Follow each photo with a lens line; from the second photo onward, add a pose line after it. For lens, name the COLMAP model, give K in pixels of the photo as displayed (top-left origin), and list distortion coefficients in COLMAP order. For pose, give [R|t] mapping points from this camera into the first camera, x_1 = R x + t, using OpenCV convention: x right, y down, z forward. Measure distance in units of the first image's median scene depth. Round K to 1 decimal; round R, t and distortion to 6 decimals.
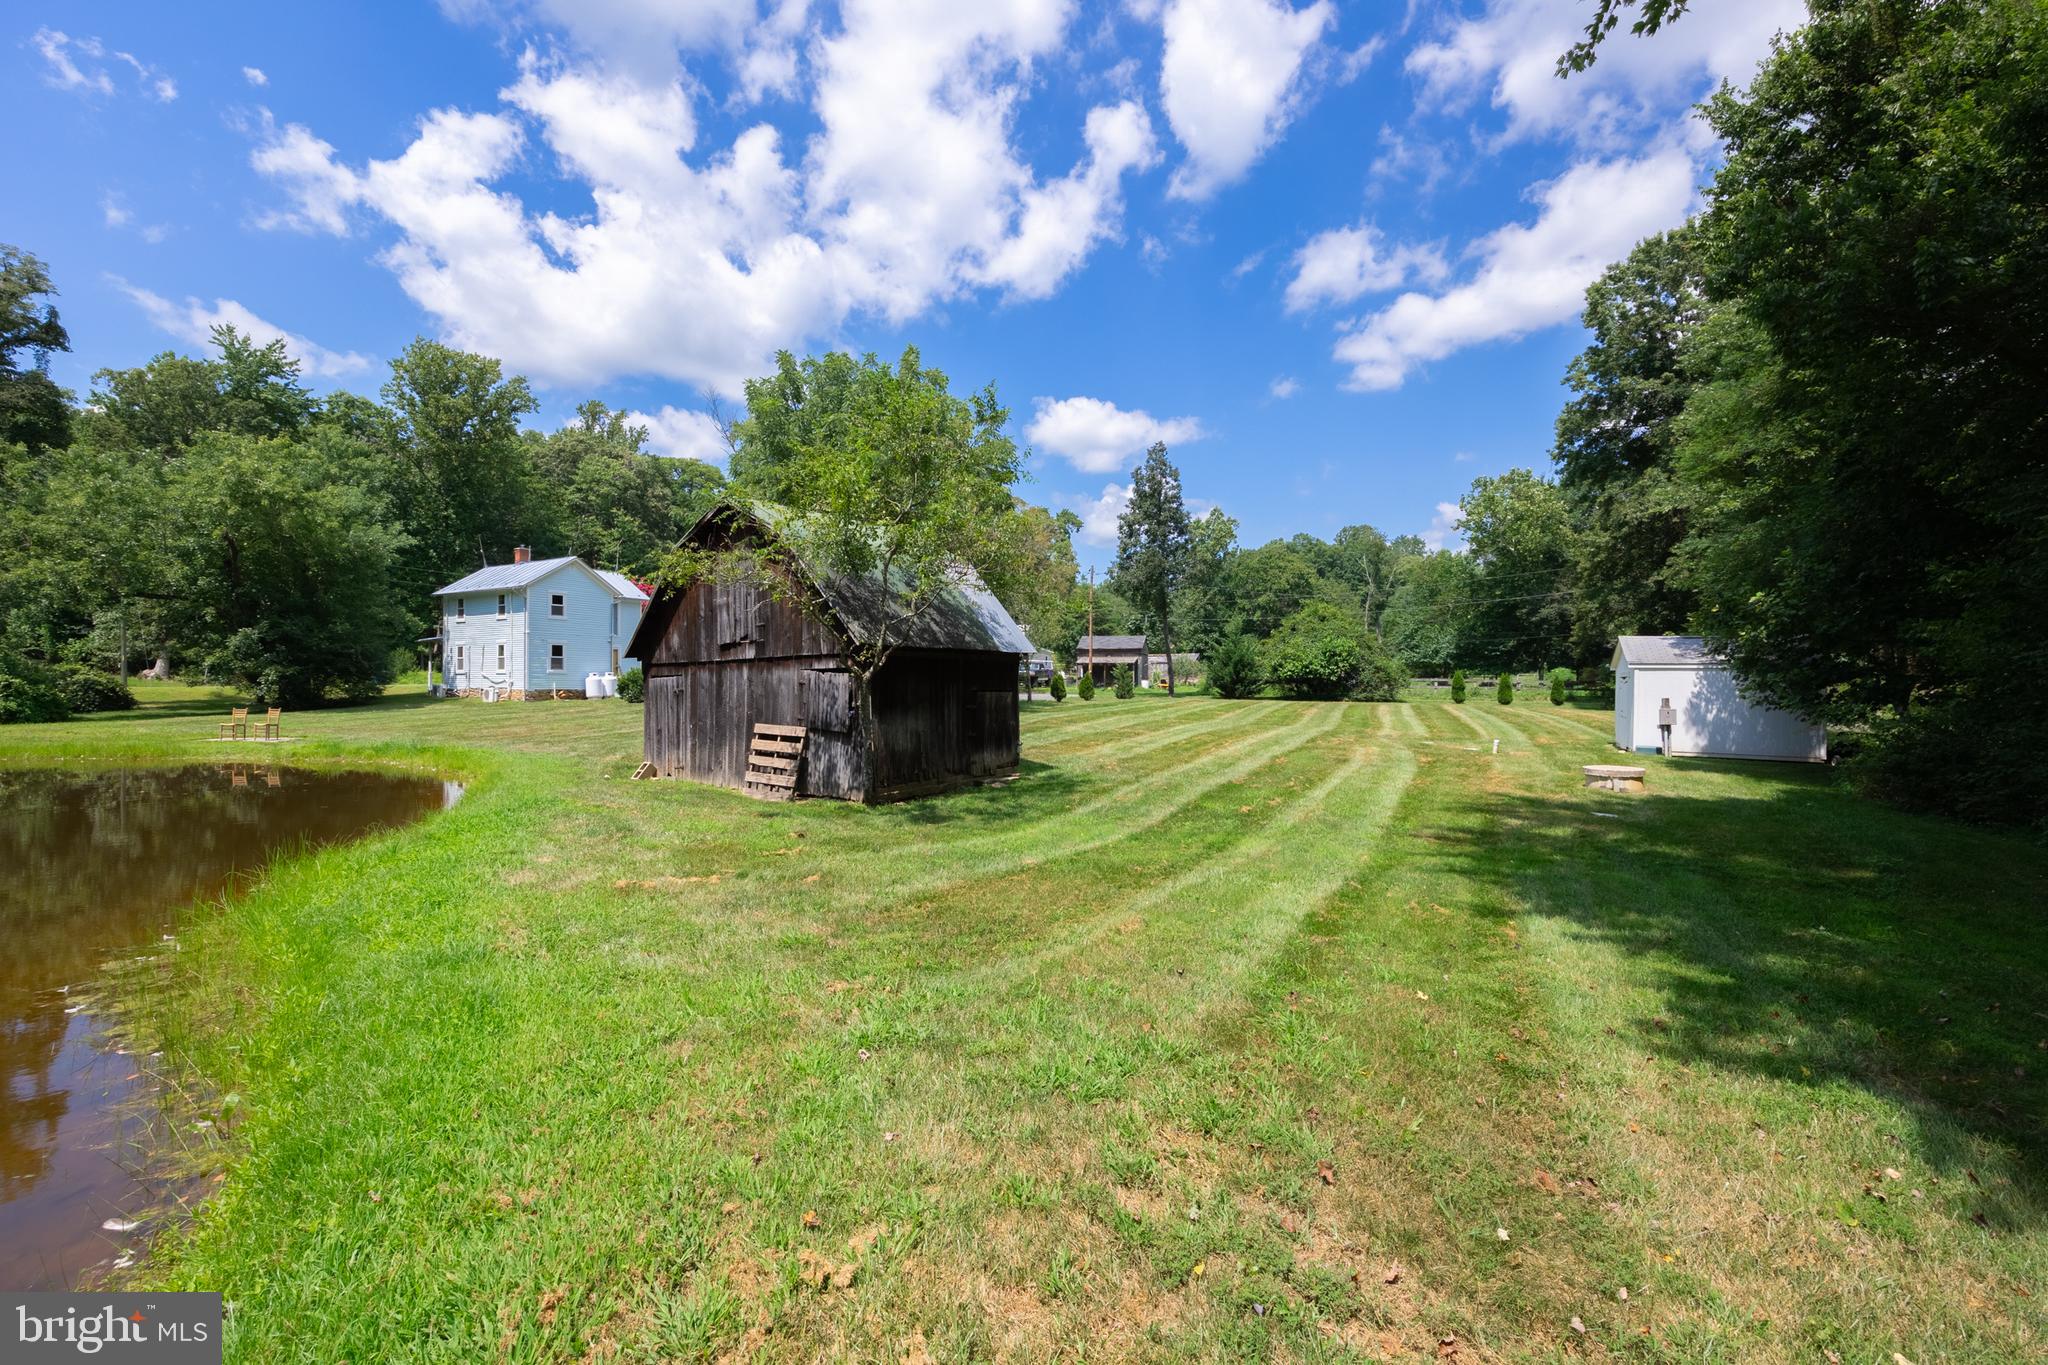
lens RADIAL K [[823.9, 0, 1021.8], [0, 823.9, 672.9], [0, 0, 1]] dist [0.002253, 0.000161]
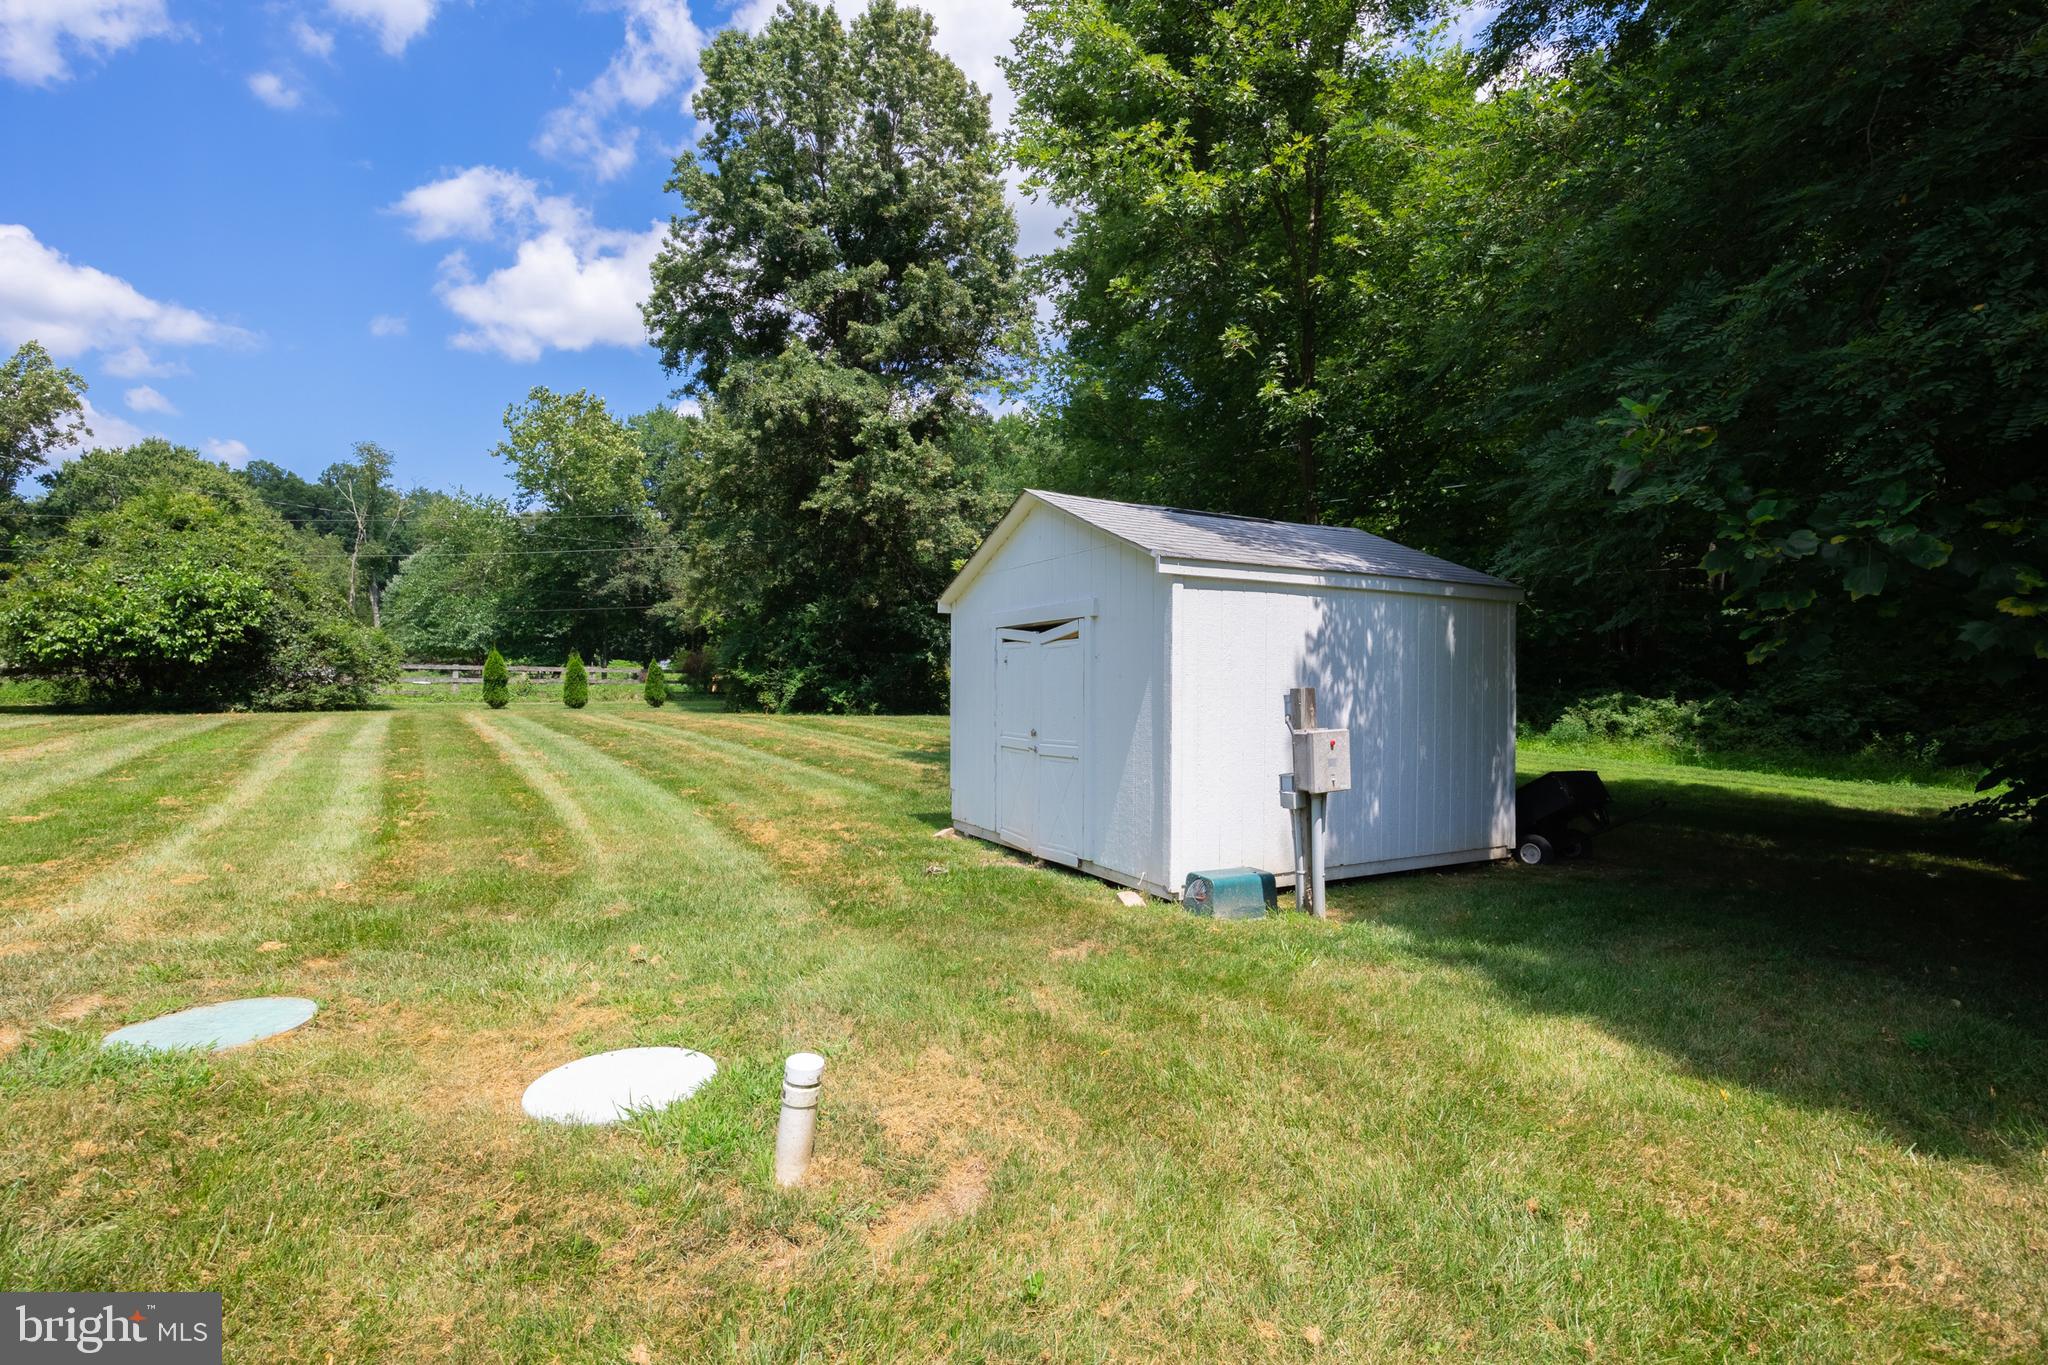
lens RADIAL K [[915.6, 0, 1021.5], [0, 915.6, 671.5], [0, 0, 1]] dist [-0.000030, -0.000173]
pose [[0.534486, 0.004188, 0.845167, 0.195732], [-0.004431, 0.999988, -0.002153, 0.011365], [-0.845166, -0.002594, 0.534498, 0.367326]]
